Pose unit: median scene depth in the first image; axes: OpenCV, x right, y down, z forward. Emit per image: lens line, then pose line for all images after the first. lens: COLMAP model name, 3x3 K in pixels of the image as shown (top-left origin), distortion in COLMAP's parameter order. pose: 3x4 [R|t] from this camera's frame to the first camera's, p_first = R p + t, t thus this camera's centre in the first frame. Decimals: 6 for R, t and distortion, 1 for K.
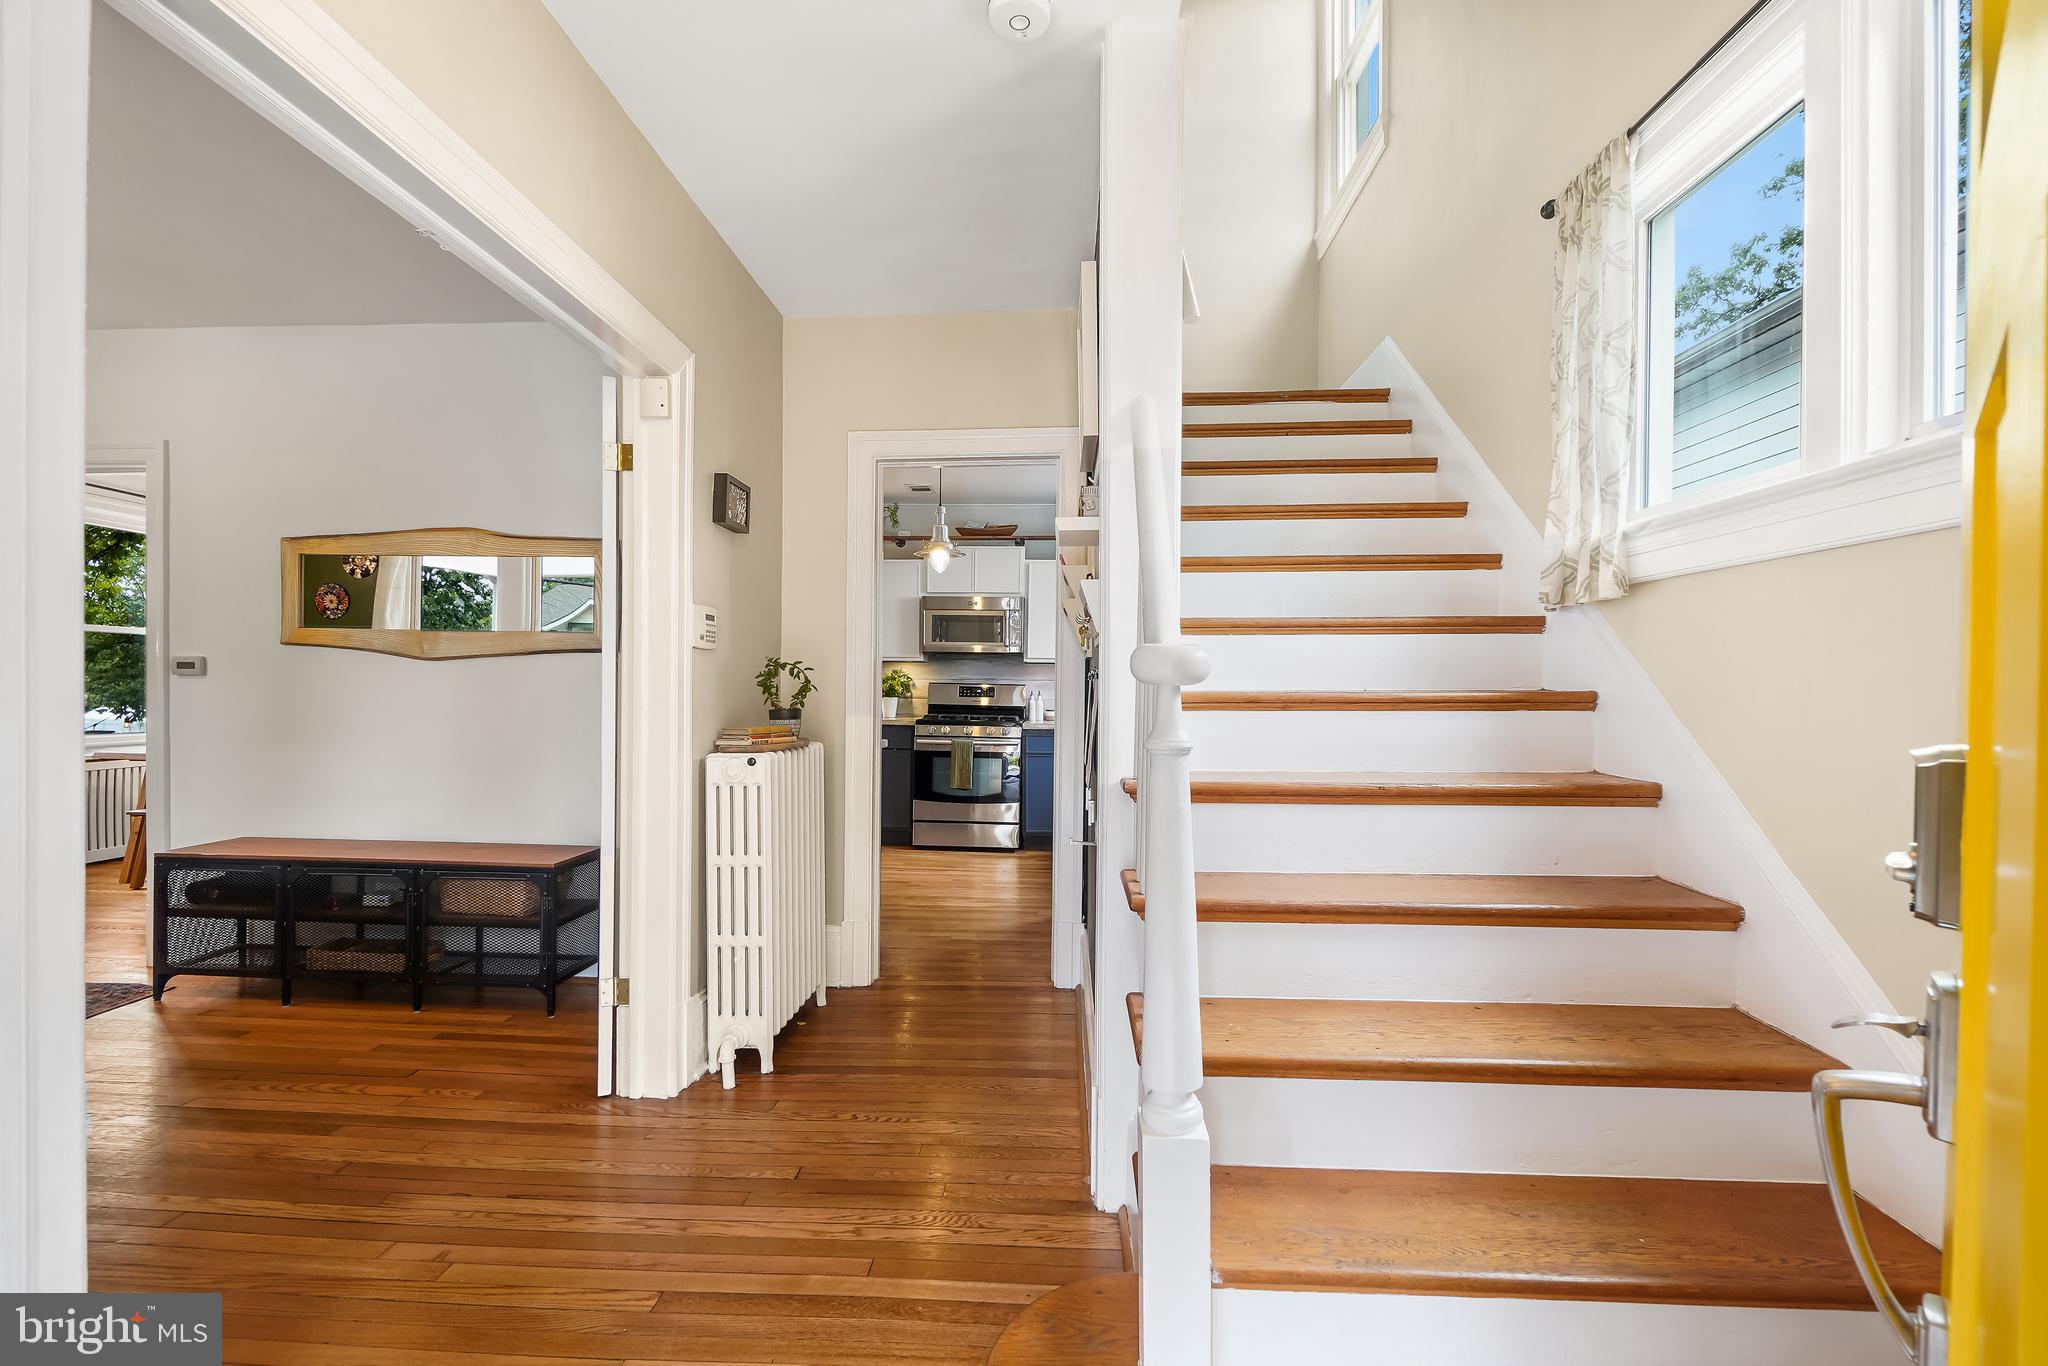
lens RADIAL K [[843.5, 0, 1028.3], [0, 843.5, 688.2], [0, 0, 1]] dist [-0.000912, -0.000064]
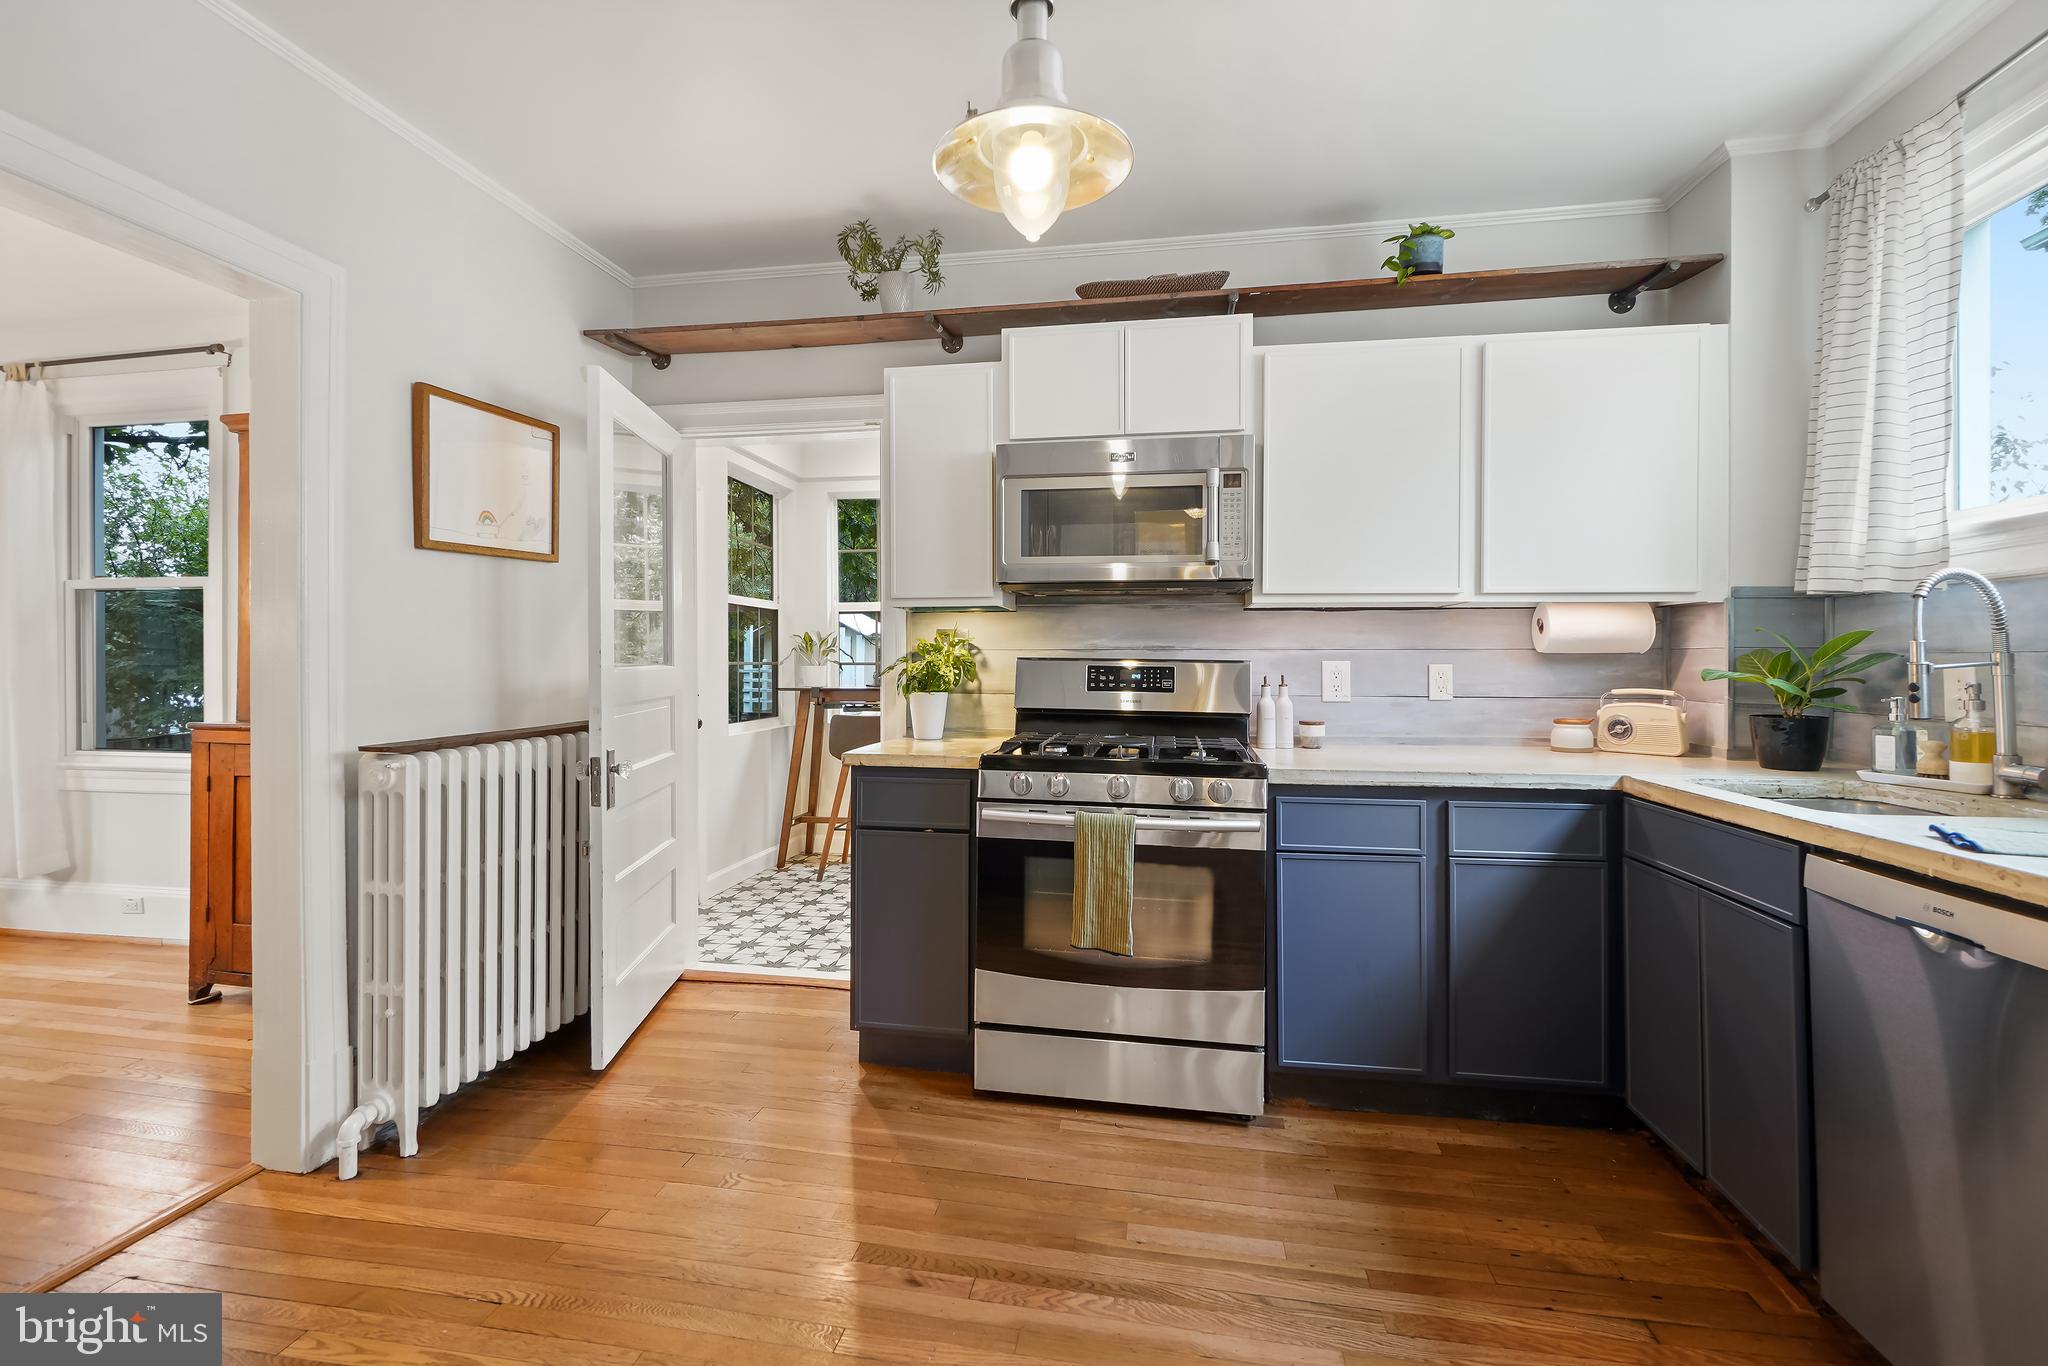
lens RADIAL K [[843.5, 0, 1029.6], [0, 843.5, 668.5], [0, 0, 1]] dist [-0.000912, -0.000064]
pose [[0.992588, -0.008808, -0.121209, -0.061757], [0.009510, 0.999941, 0.005215, -0.003290], [0.121156, -0.006329, 0.992613, 0.595619]]
